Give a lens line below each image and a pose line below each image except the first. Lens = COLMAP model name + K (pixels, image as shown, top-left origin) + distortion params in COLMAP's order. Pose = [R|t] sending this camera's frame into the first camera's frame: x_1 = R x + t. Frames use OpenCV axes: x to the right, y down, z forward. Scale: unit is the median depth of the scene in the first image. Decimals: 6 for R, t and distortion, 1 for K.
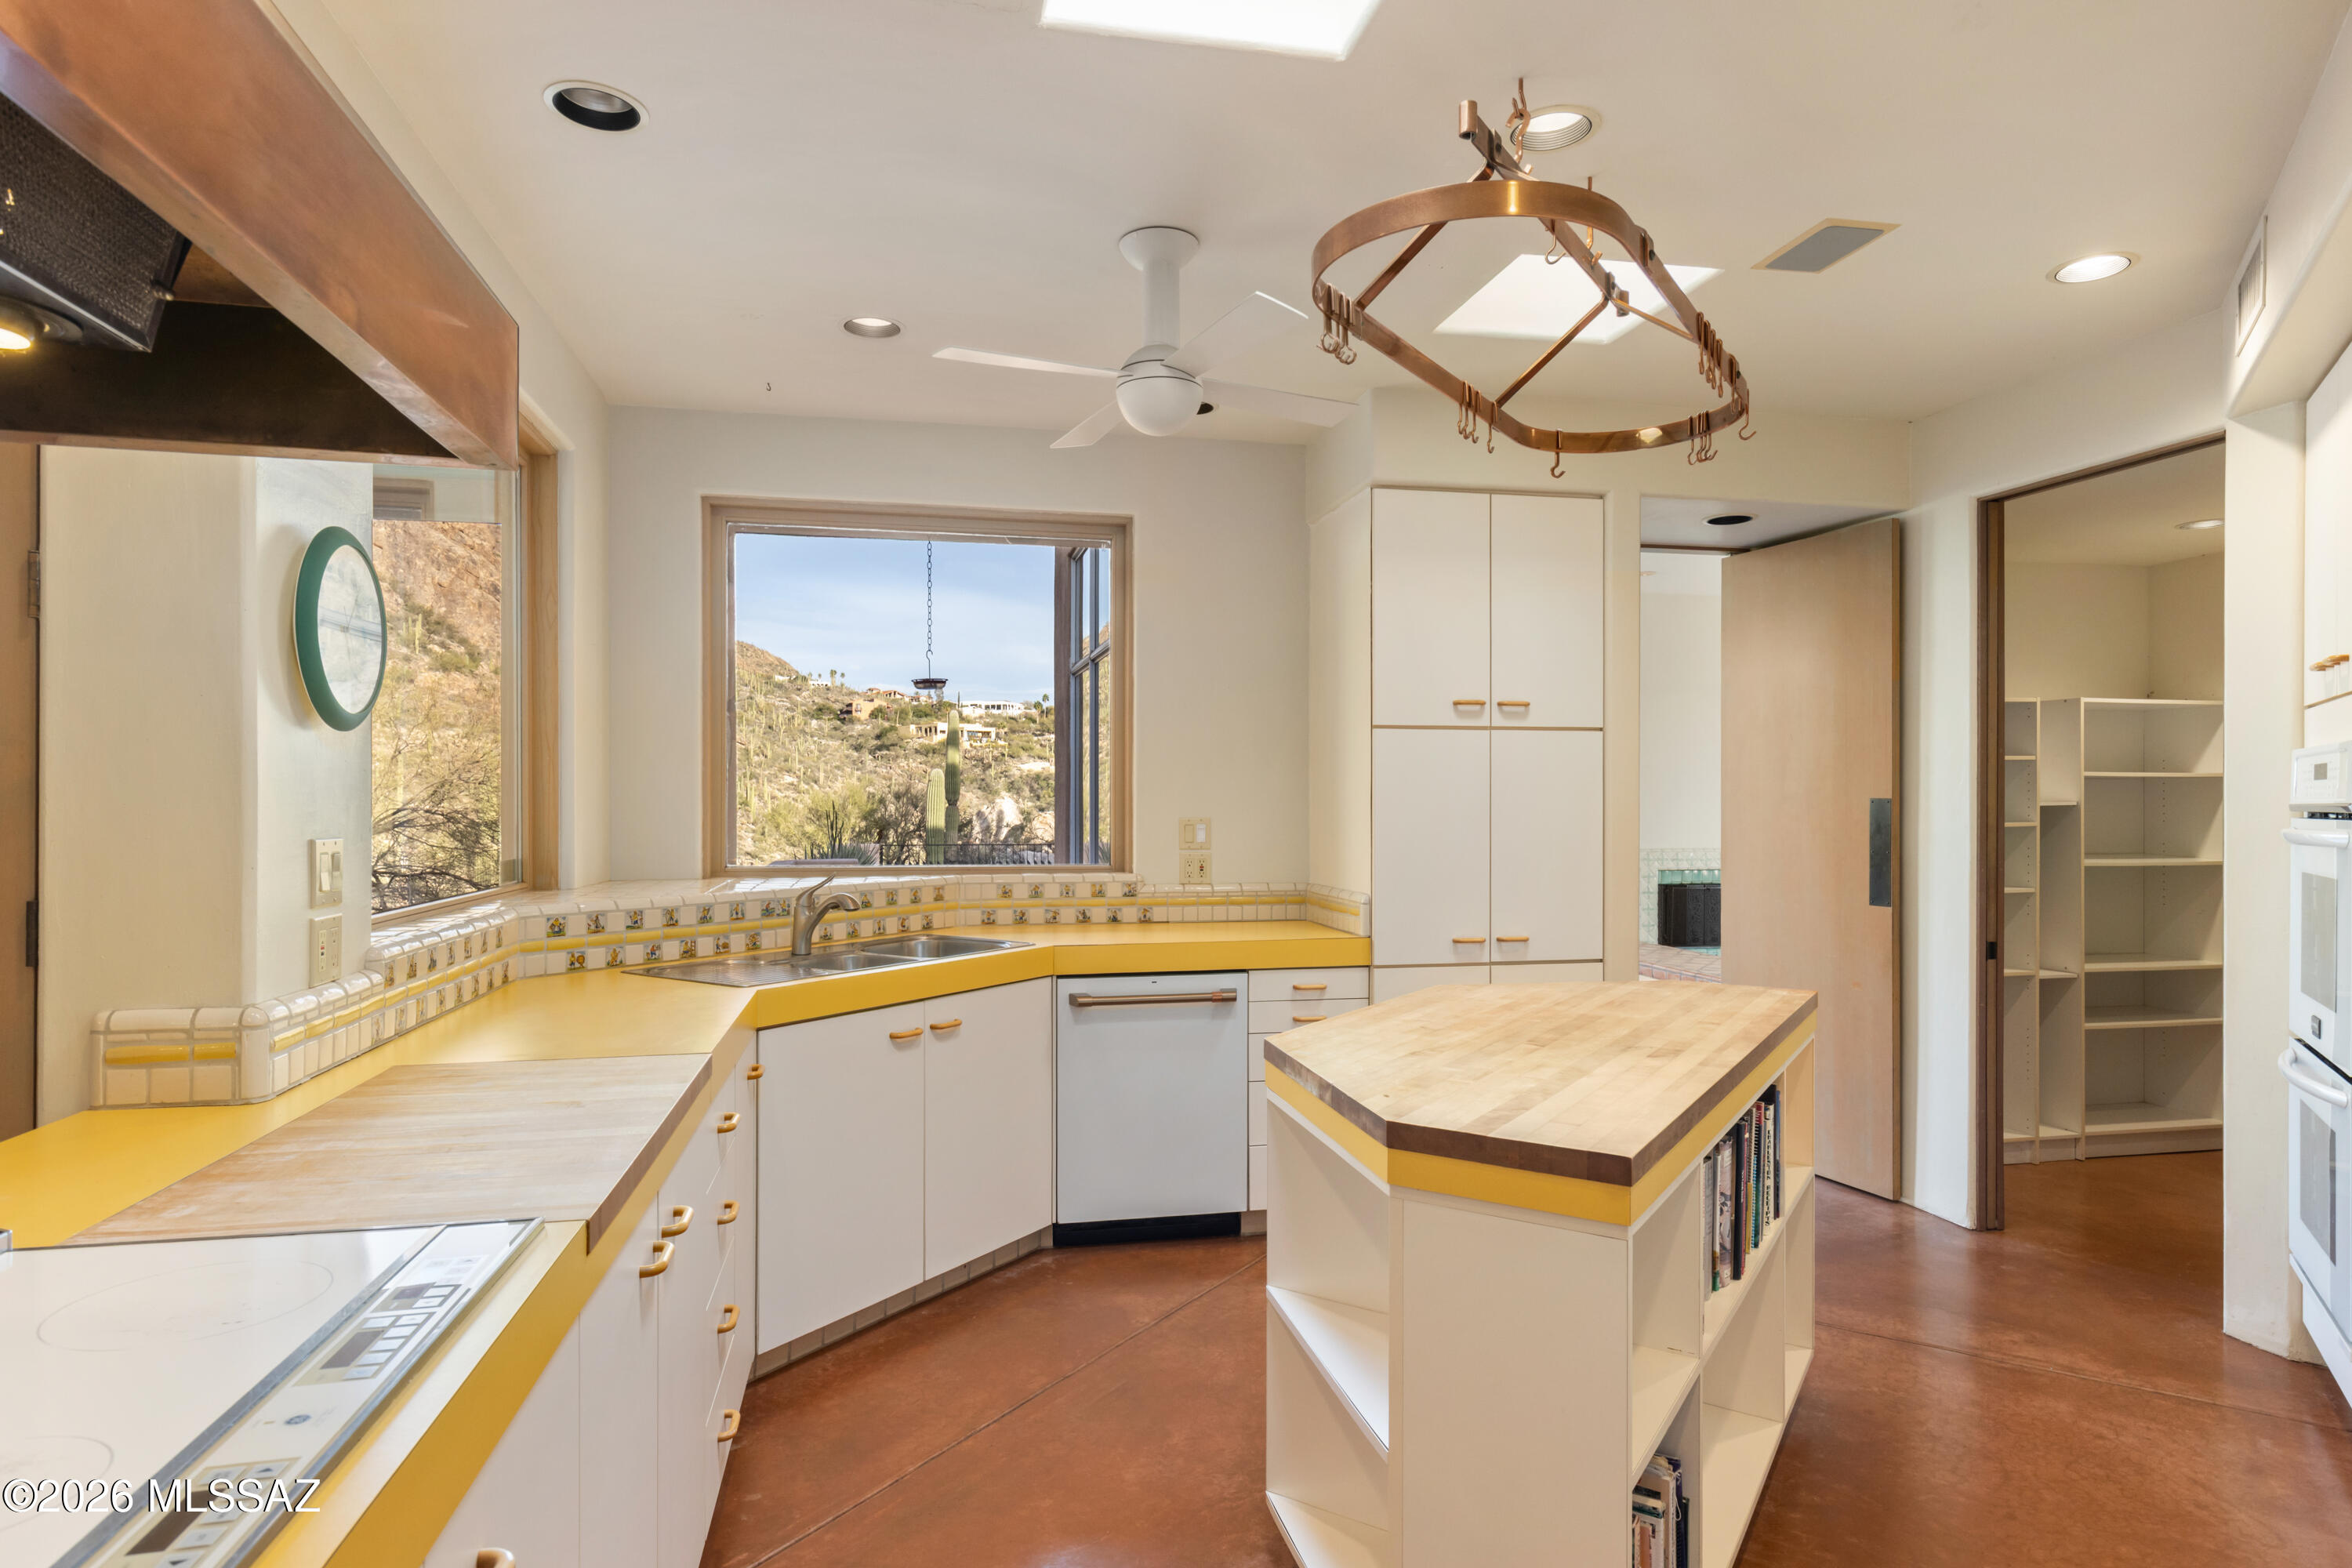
lens RADIAL K [[1309.1, 0, 1167.9], [0, 1309.1, 797.1], [0, 0, 1]] dist [-0.003190, 0.000670]
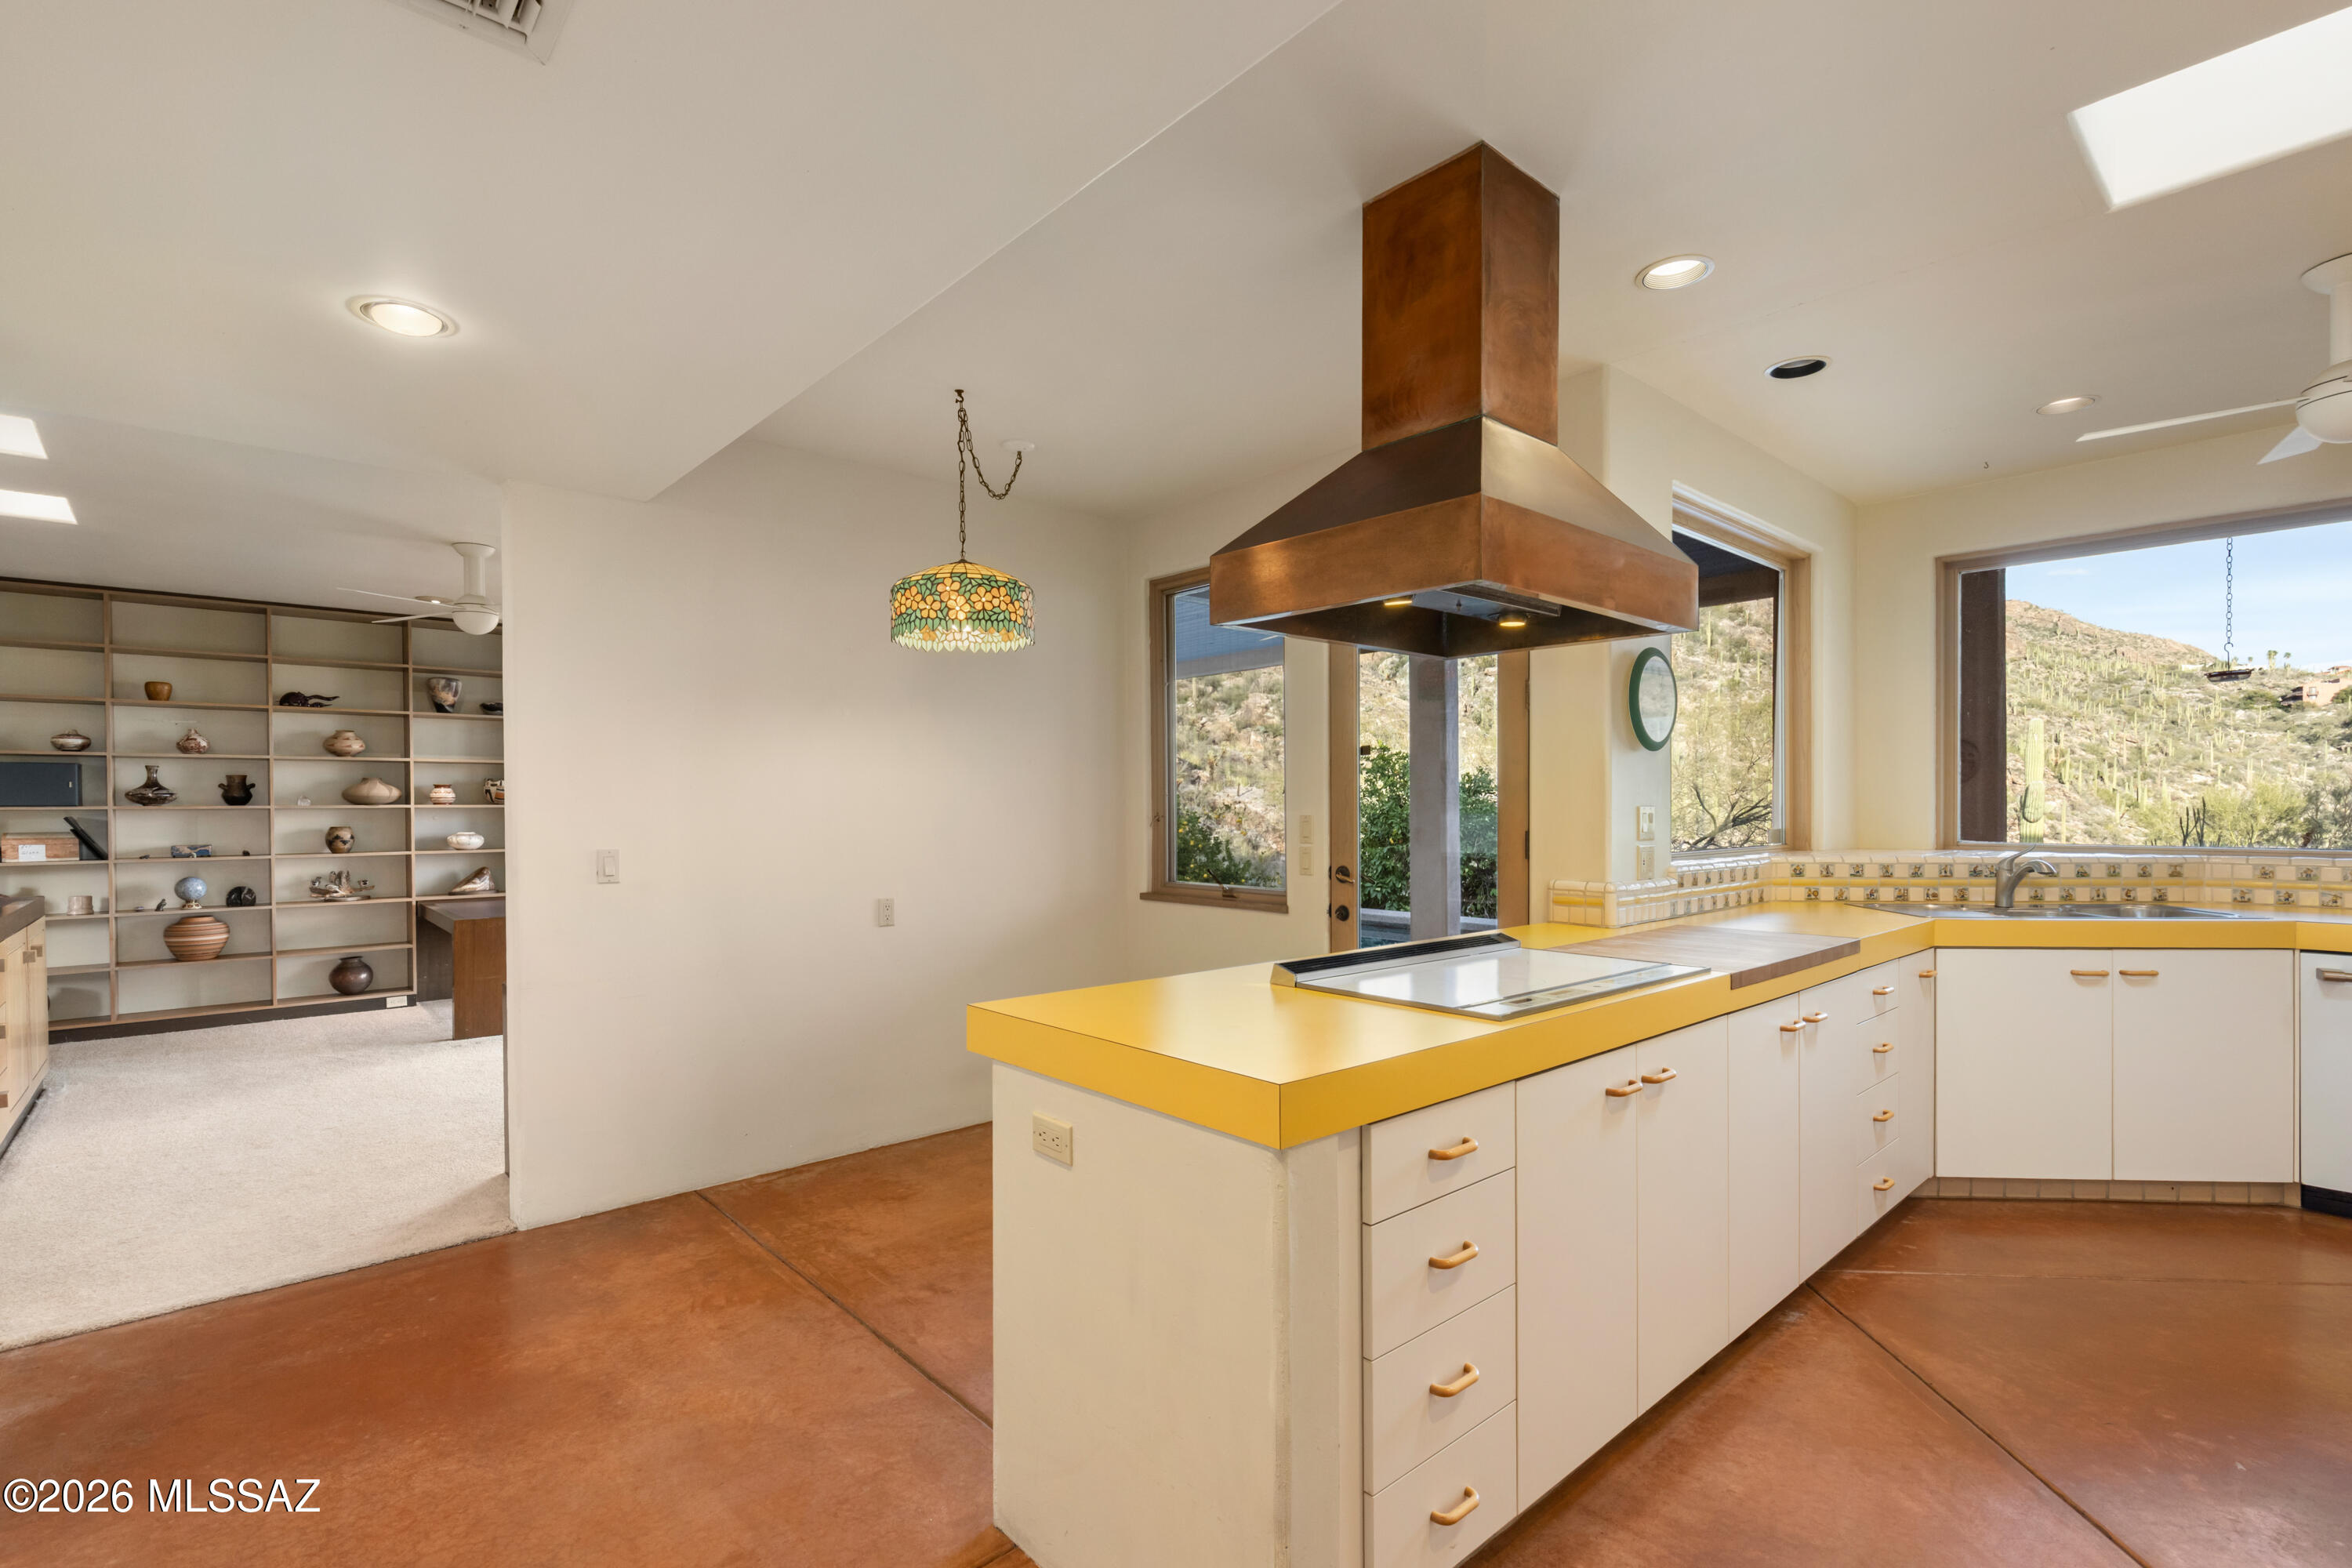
lens RADIAL K [[1096.6, 0, 1174.6], [0, 1096.6, 806.0], [0, 0, 1]] dist [0.012060, -0.000741]
pose [[0.516008, -0.002045, -0.856581, 0.269048], [0.006237, 0.999980, 0.001369, 0.016222], [0.856561, -0.006049, 0.516011, -0.305123]]
